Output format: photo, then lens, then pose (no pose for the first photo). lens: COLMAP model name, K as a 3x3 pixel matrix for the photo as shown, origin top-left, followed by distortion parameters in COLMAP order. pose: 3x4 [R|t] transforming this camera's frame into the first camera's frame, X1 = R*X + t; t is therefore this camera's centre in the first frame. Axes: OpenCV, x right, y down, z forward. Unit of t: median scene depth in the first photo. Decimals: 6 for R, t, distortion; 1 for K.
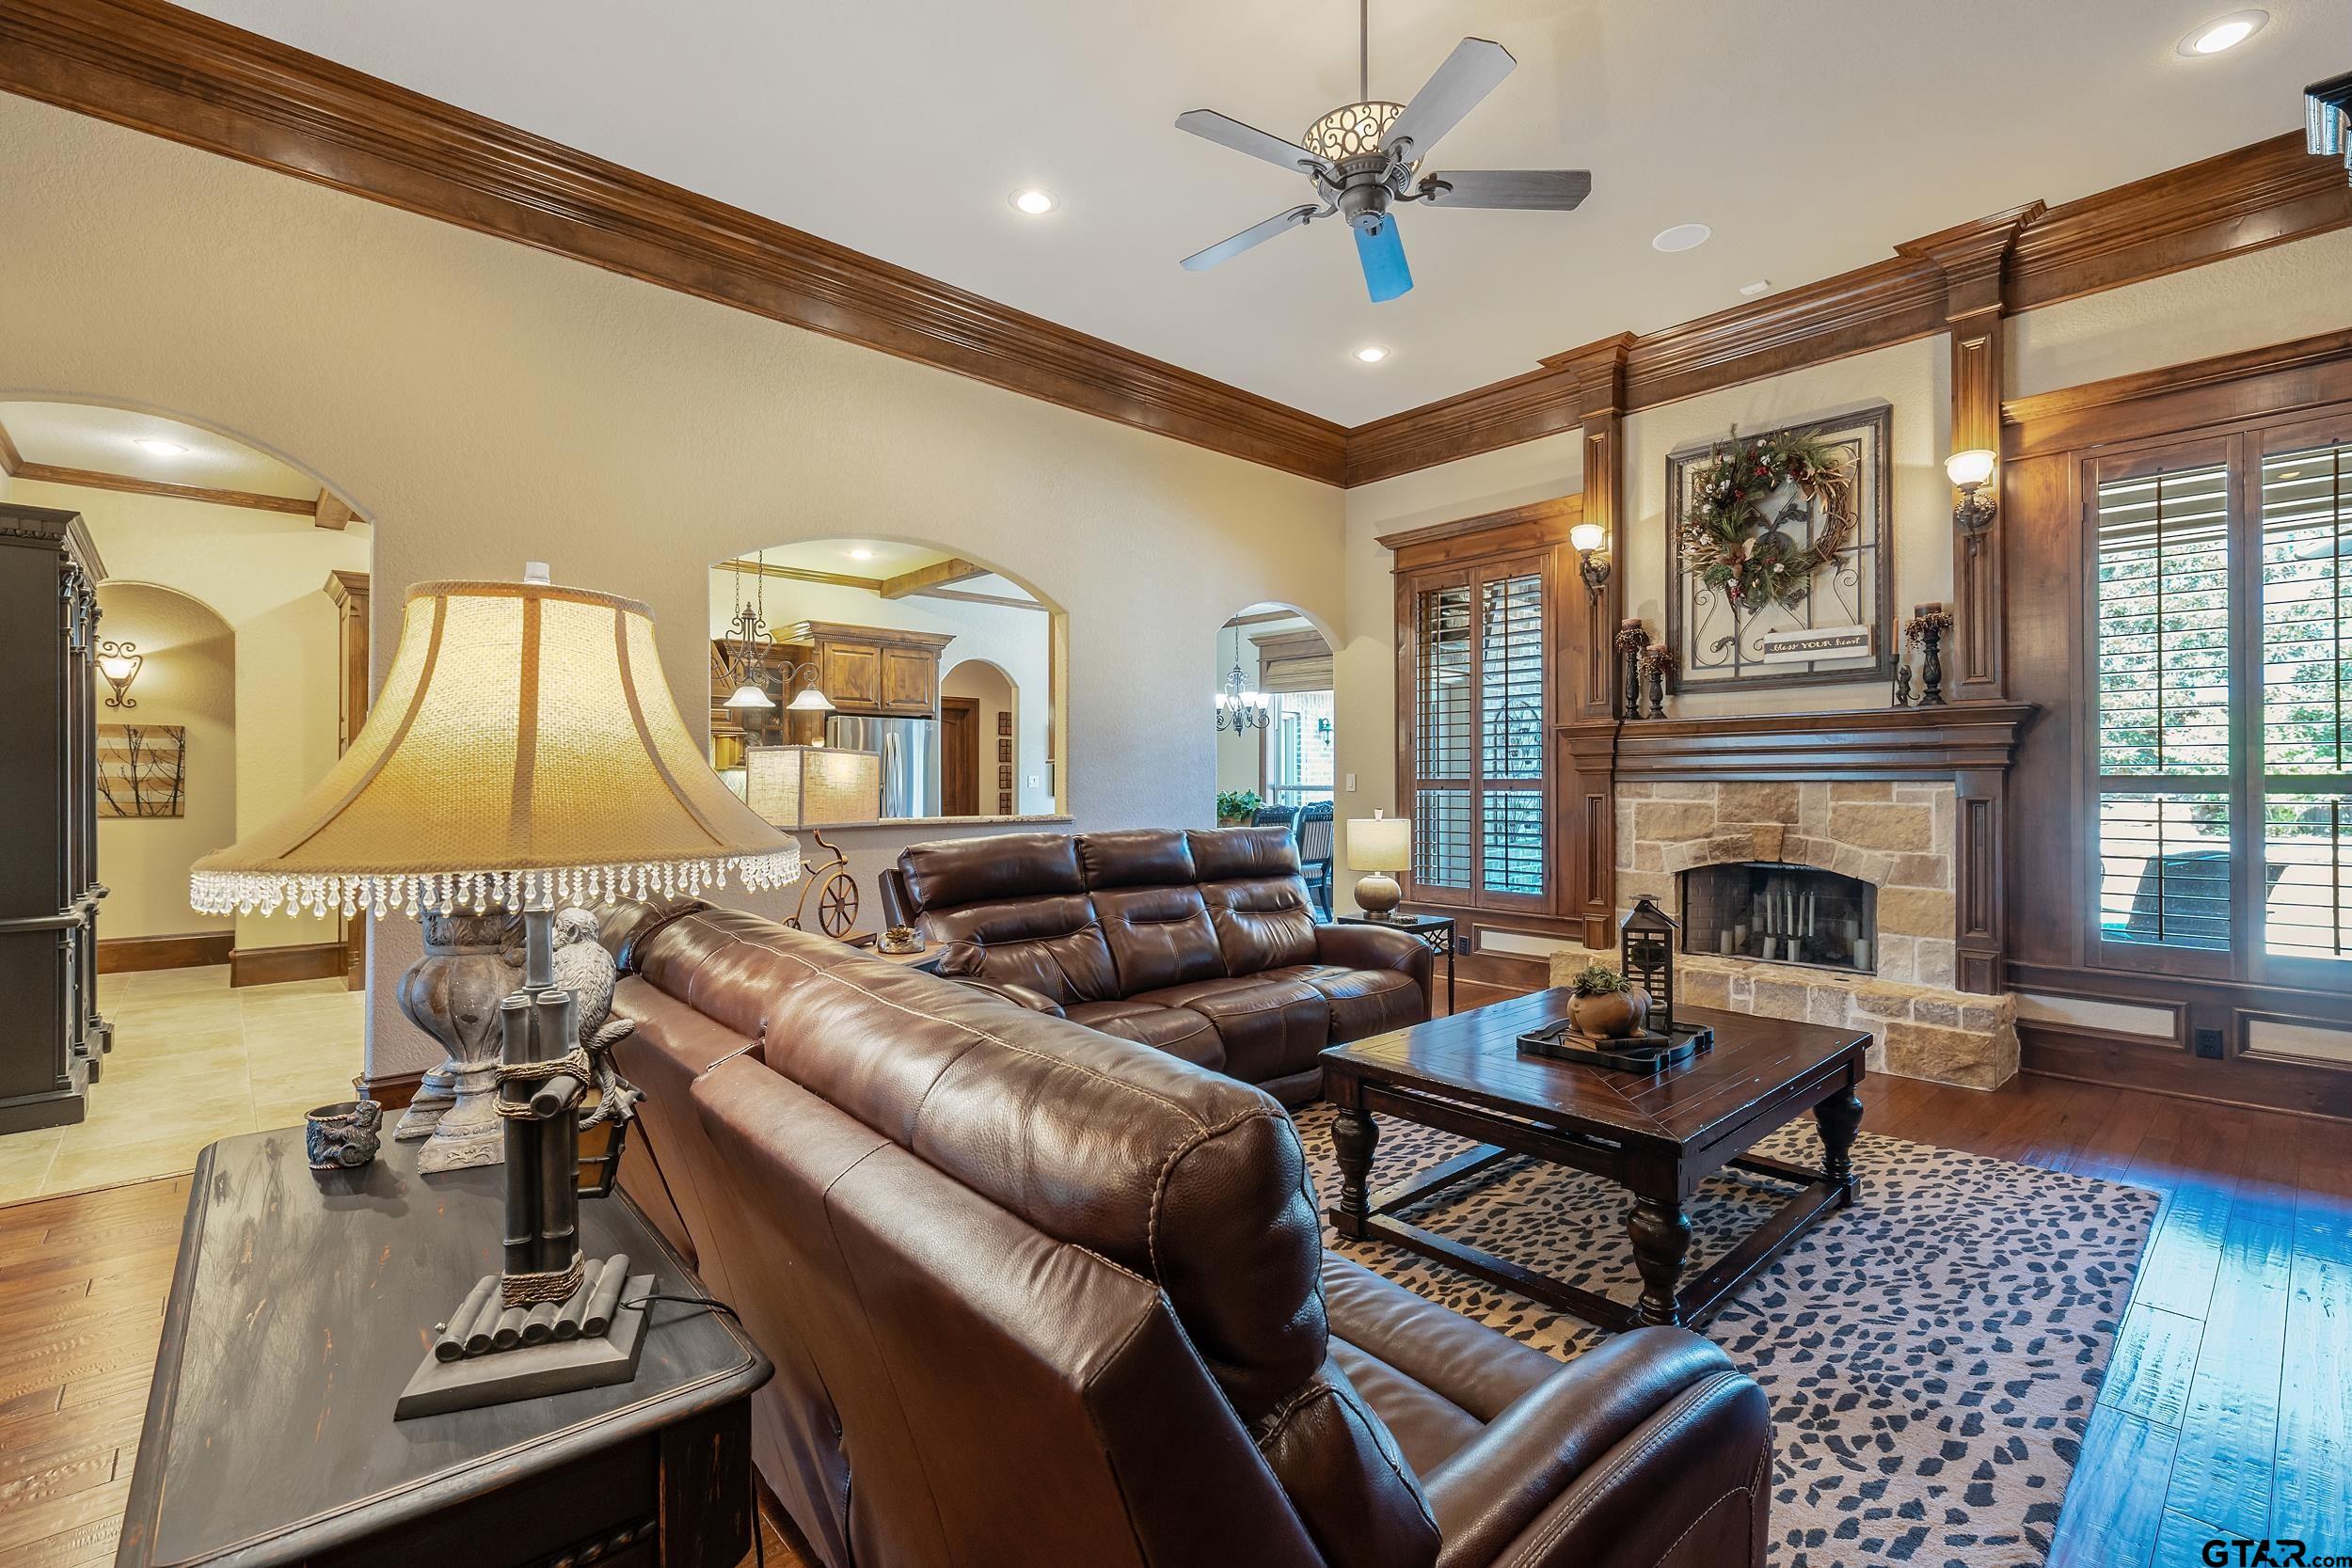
lens RADIAL K [[1046.7, 0, 1176.7], [0, 1046.7, 762.1], [0, 0, 1]] dist [0.000476, -0.000126]
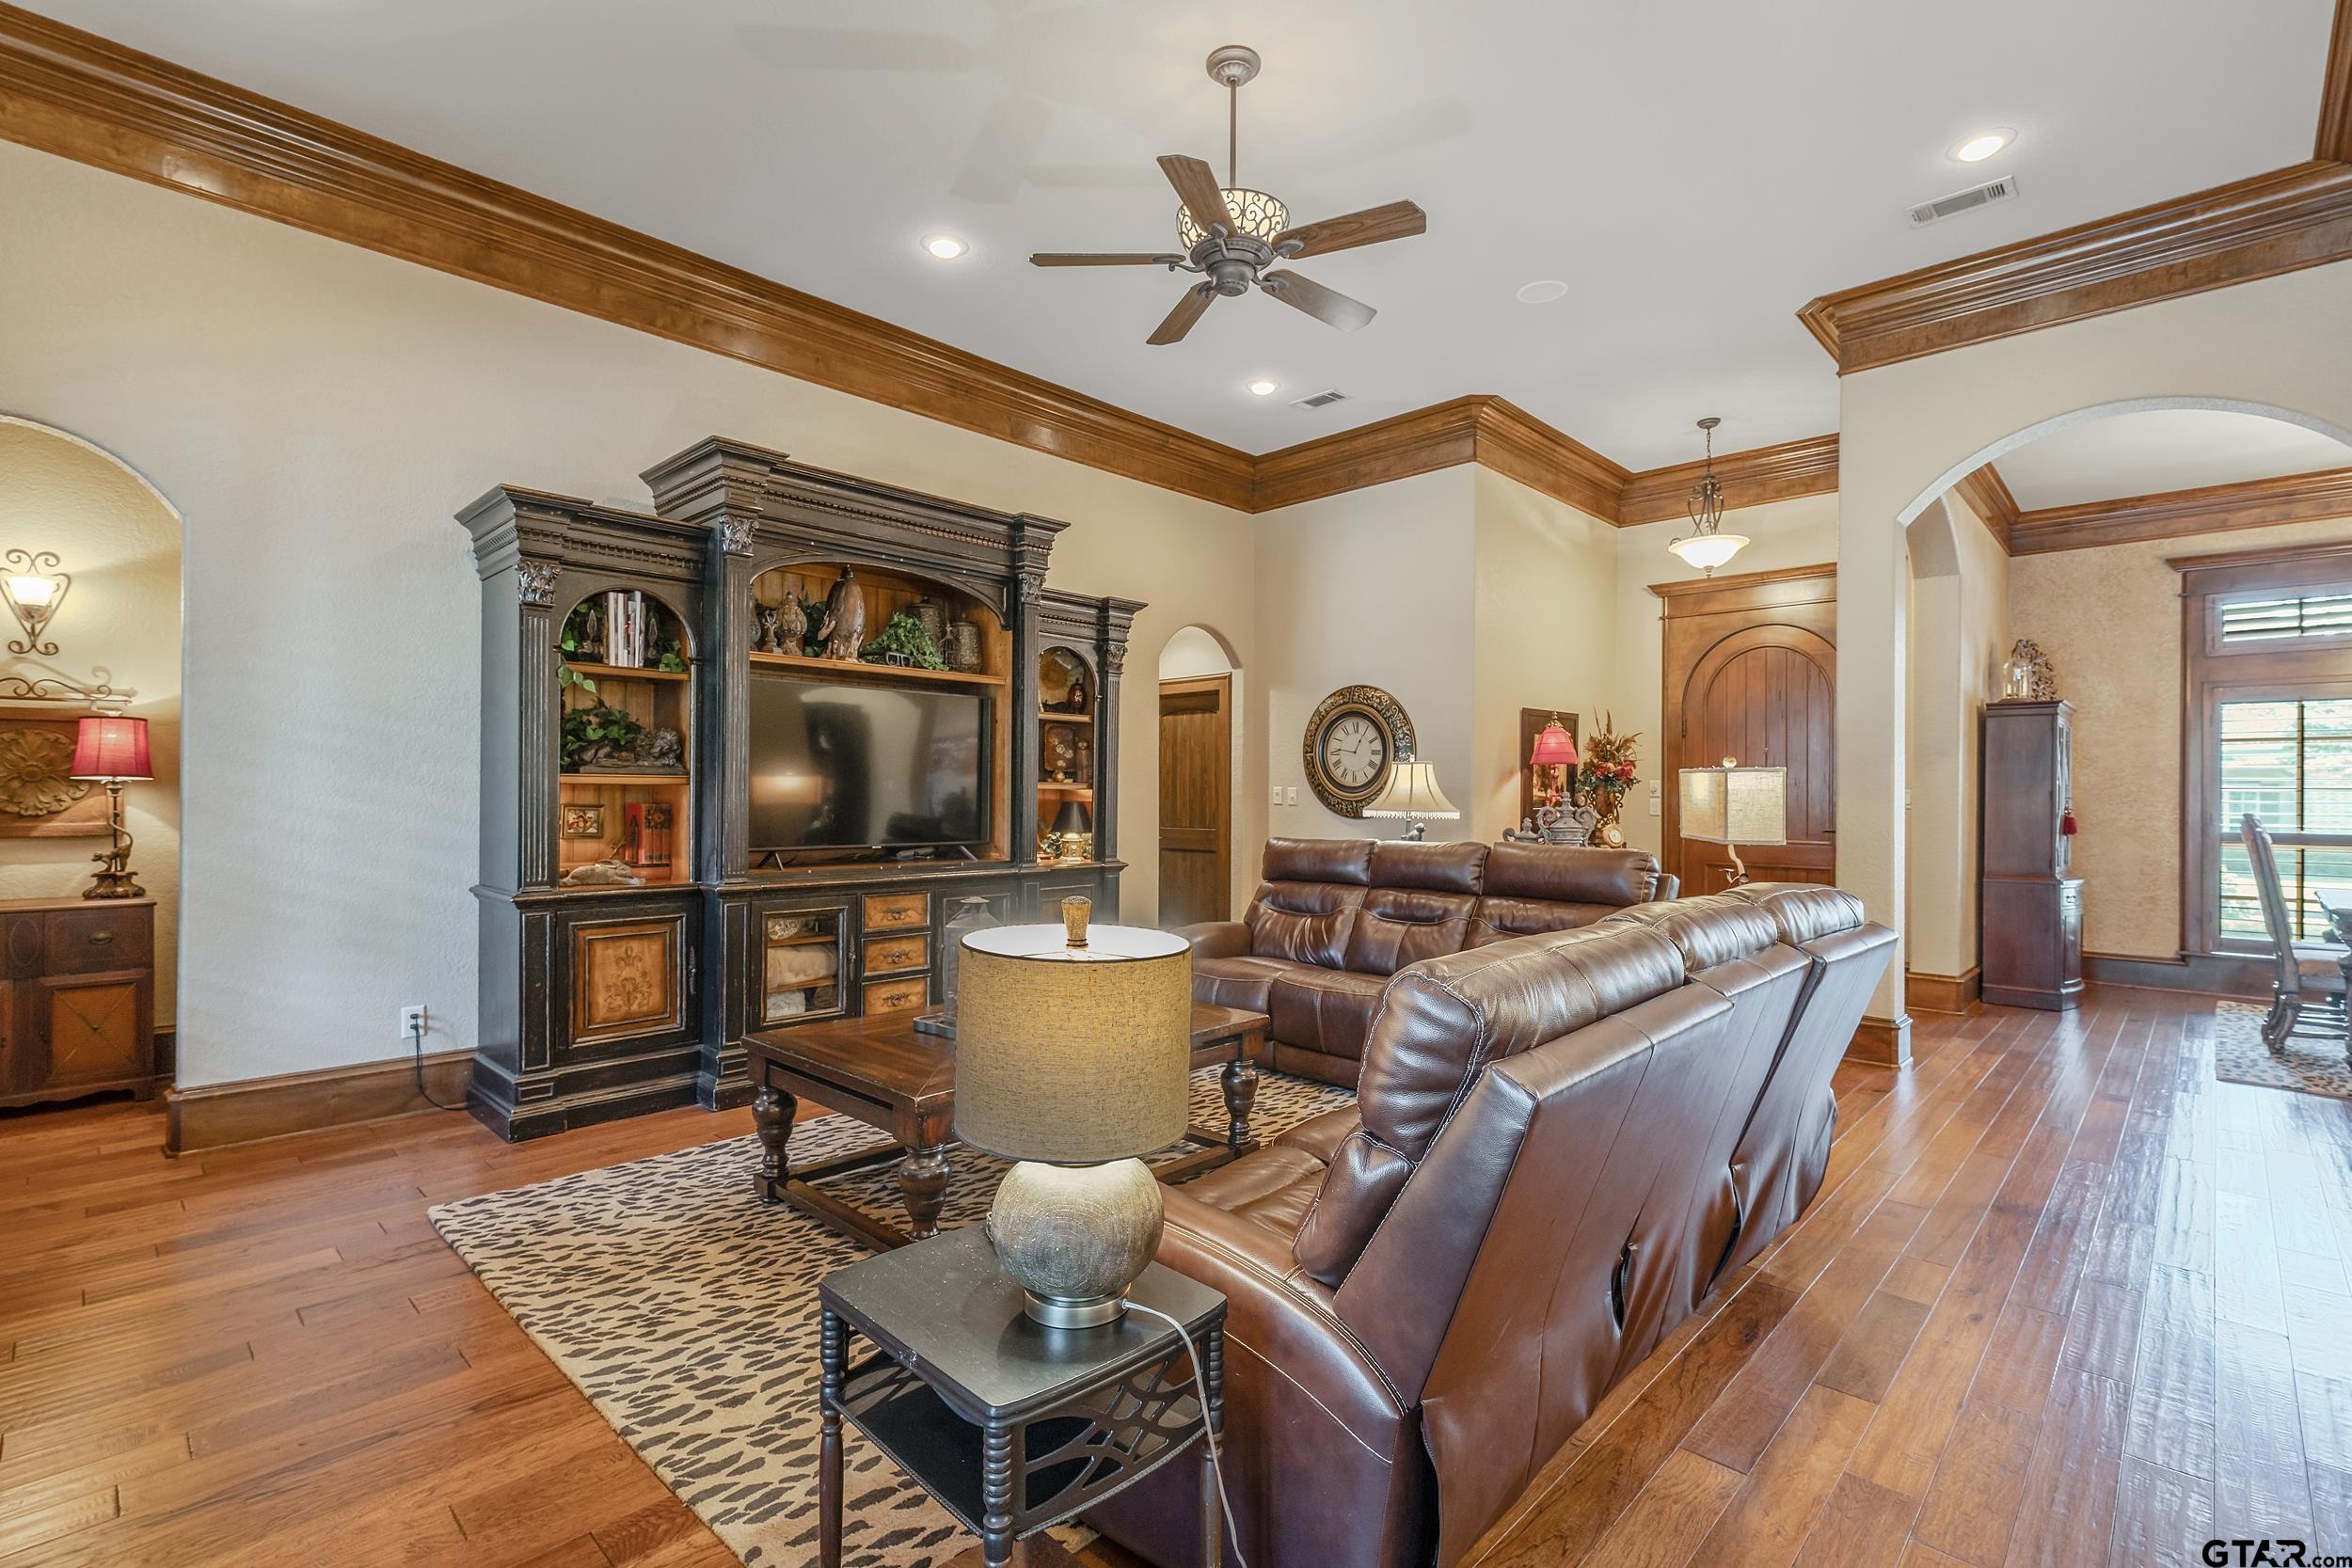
lens RADIAL K [[1113.6, 0, 1177.3], [0, 1113.6, 804.2], [0, 0, 1]] dist [0.000996, 0.000709]
pose [[-0.996286, -0.003484, -0.086034, 0.200035], [-0.002120, 0.999871, -0.015935, 0.027698], [0.086079, -0.015694, -0.996165, 1.304001]]
